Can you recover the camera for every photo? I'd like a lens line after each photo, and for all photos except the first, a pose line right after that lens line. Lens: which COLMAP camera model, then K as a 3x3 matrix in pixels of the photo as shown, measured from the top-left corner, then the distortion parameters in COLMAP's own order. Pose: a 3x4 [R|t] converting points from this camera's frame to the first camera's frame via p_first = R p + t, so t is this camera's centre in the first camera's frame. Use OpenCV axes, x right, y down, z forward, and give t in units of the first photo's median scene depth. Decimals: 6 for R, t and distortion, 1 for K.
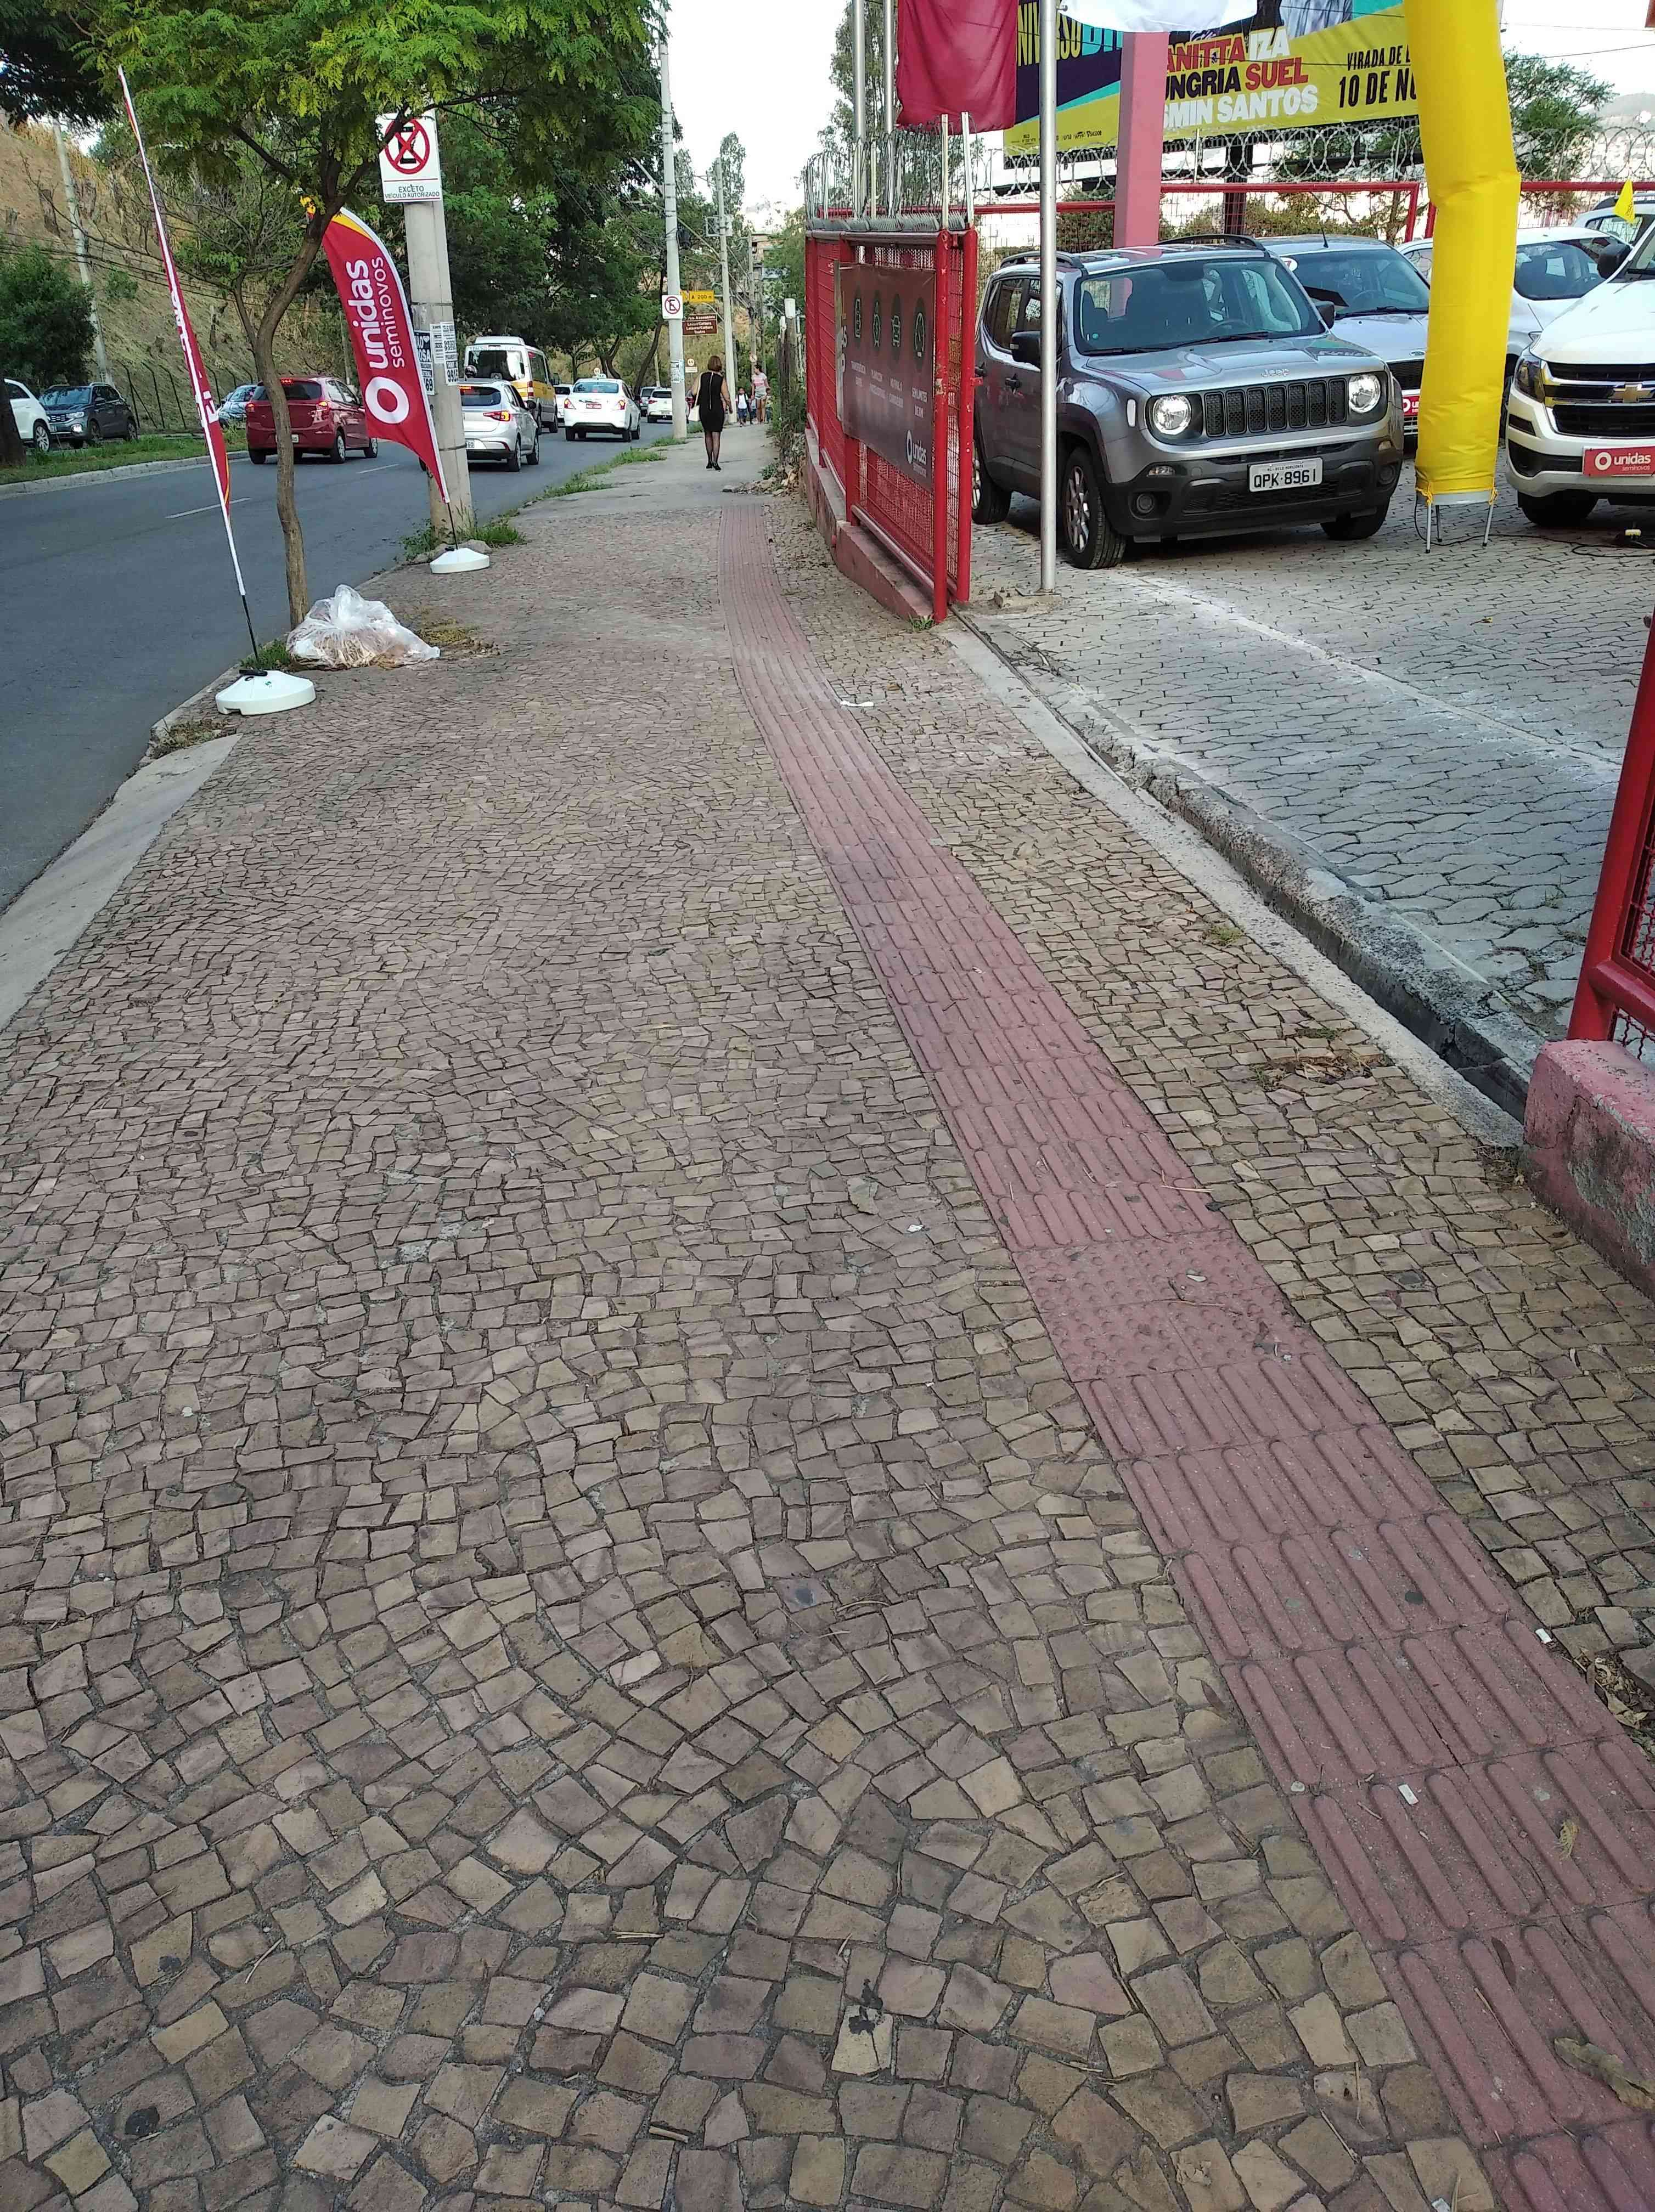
lens RADIAL K [[1611.1, 0, 827.5], [0, 1611.1, 1106.0], [0, 0, 1]] dist [0.039560, -0.062735]
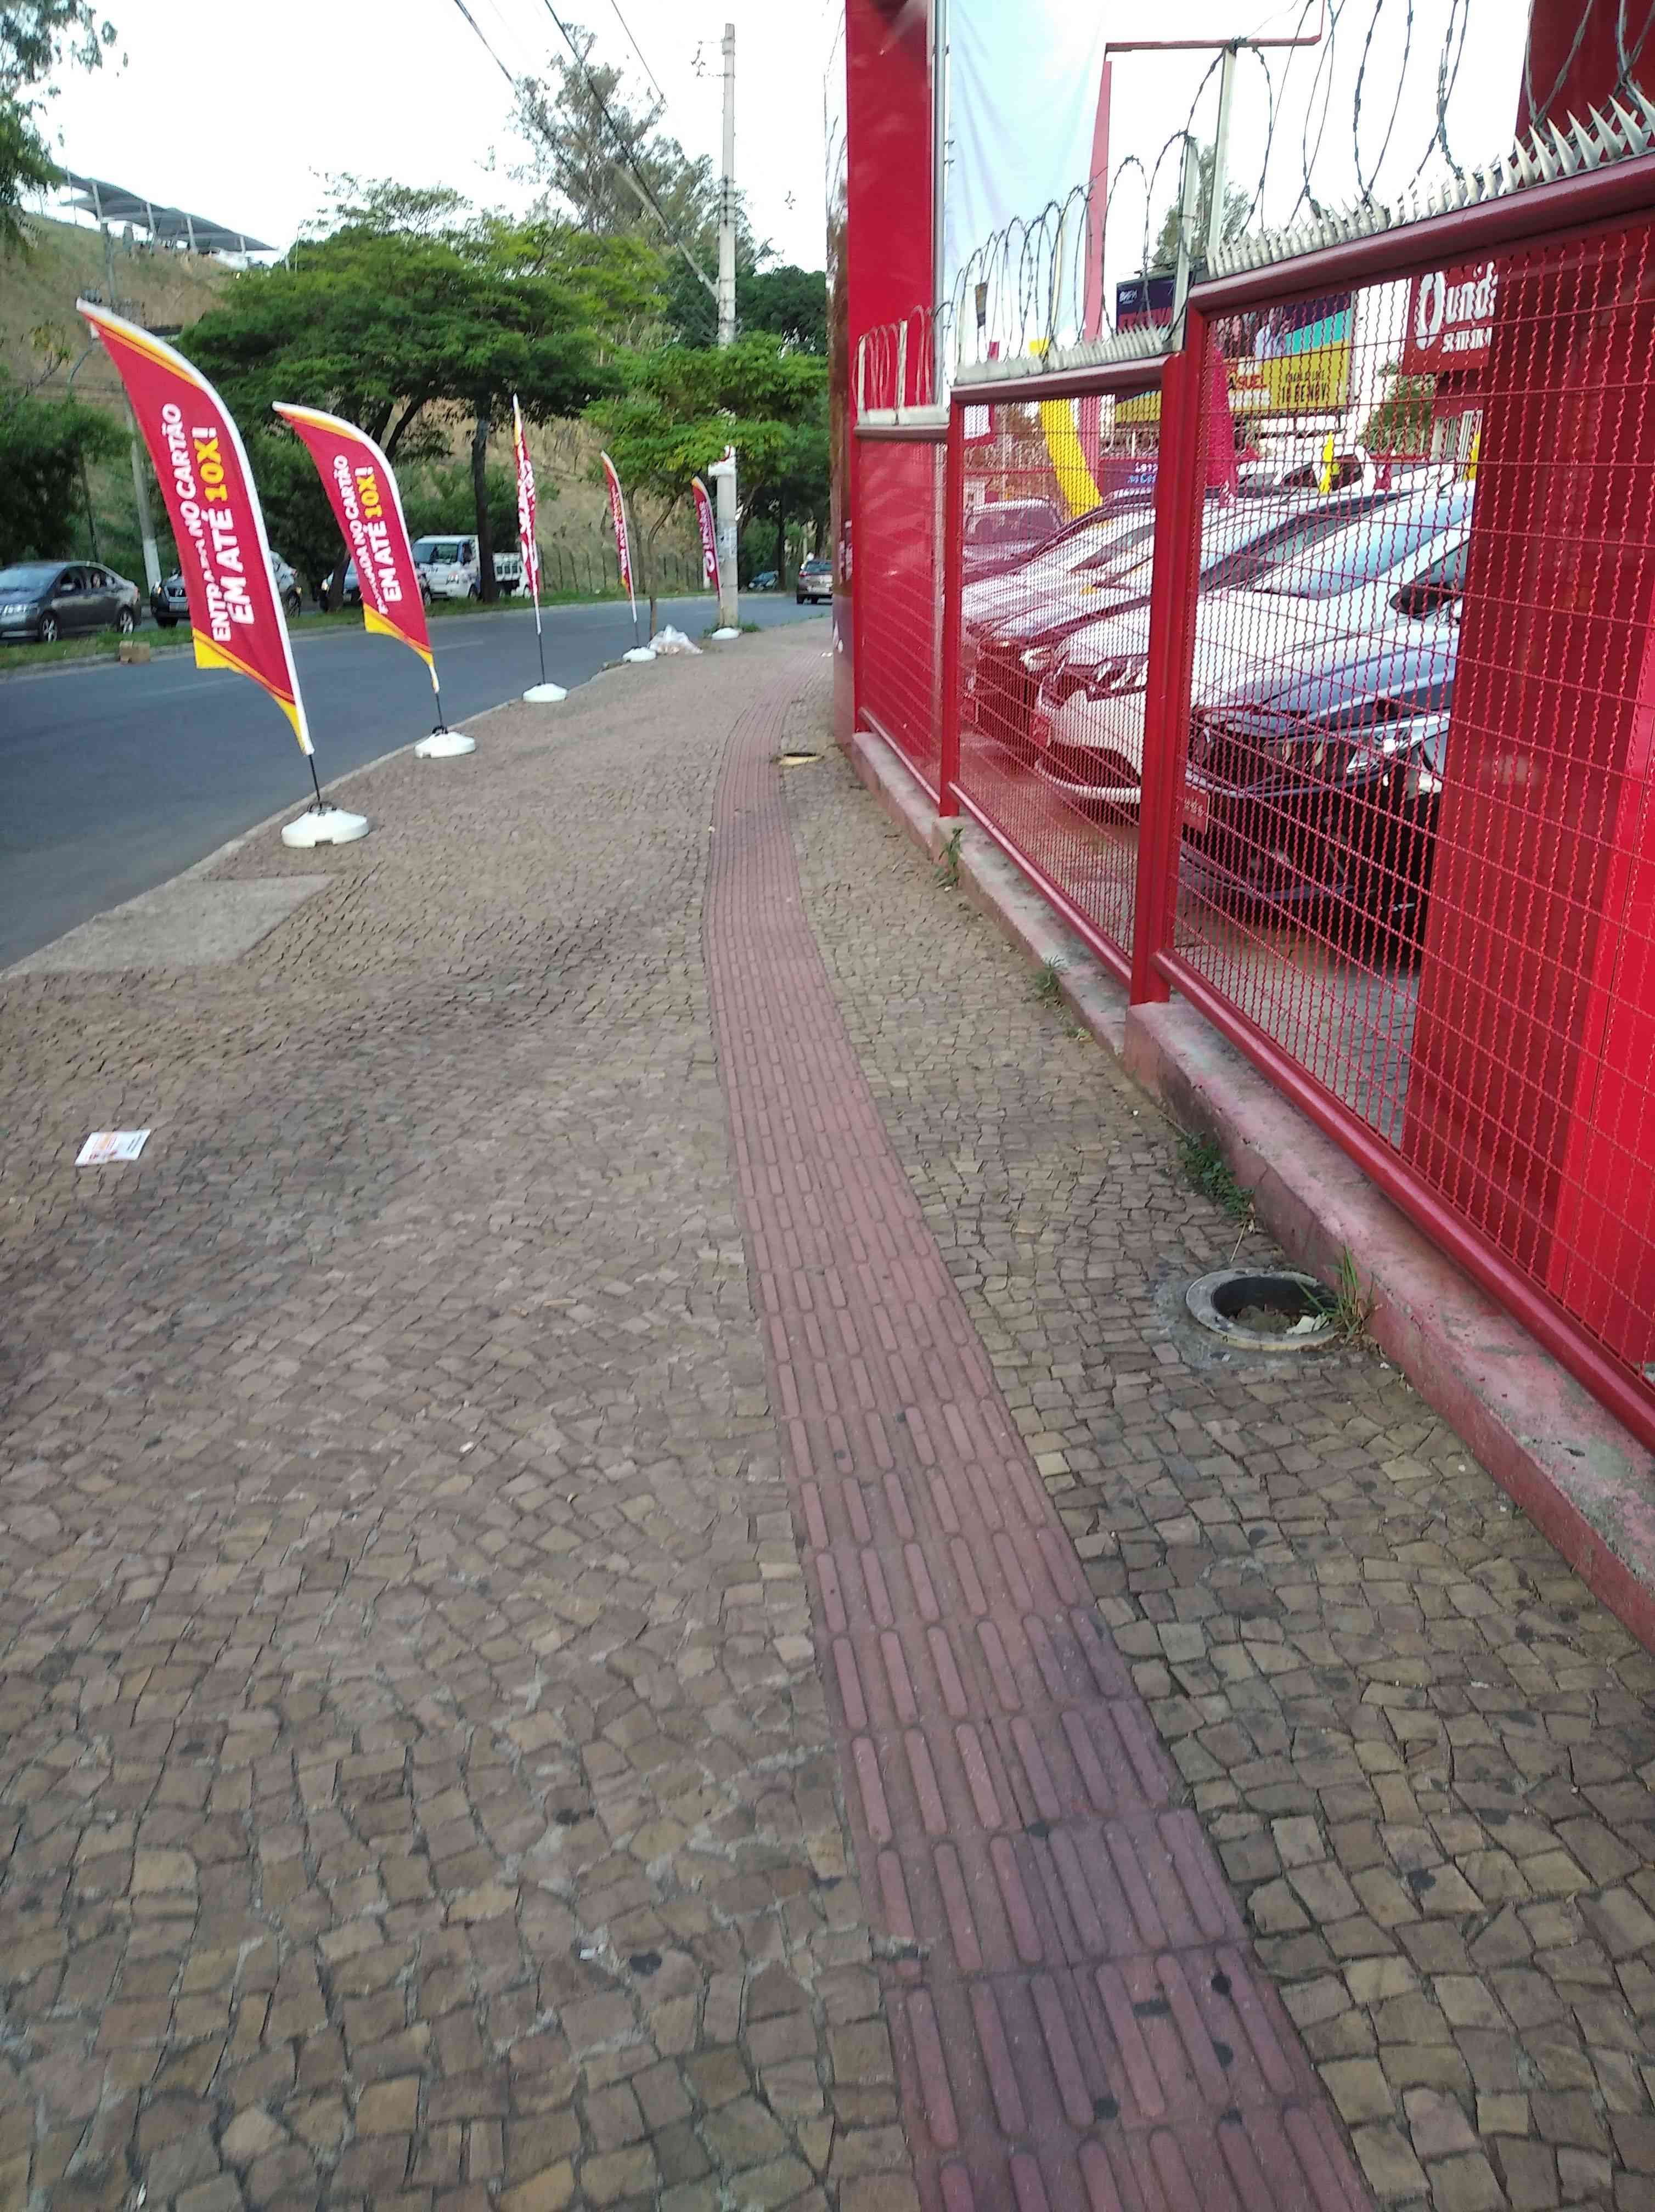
lens RADIAL K [[1658.9, 0, 742.0], [0, 1658.9, 1103.9], [0, 0, 1]] dist [0.001319, -0.005103]
pose [[0.969802, 0.084576, -0.228760, 1.009982], [-0.108425, 0.989673, -0.093760, 1.387903], [0.218467, 0.115732, 0.968957, -3.040201]]
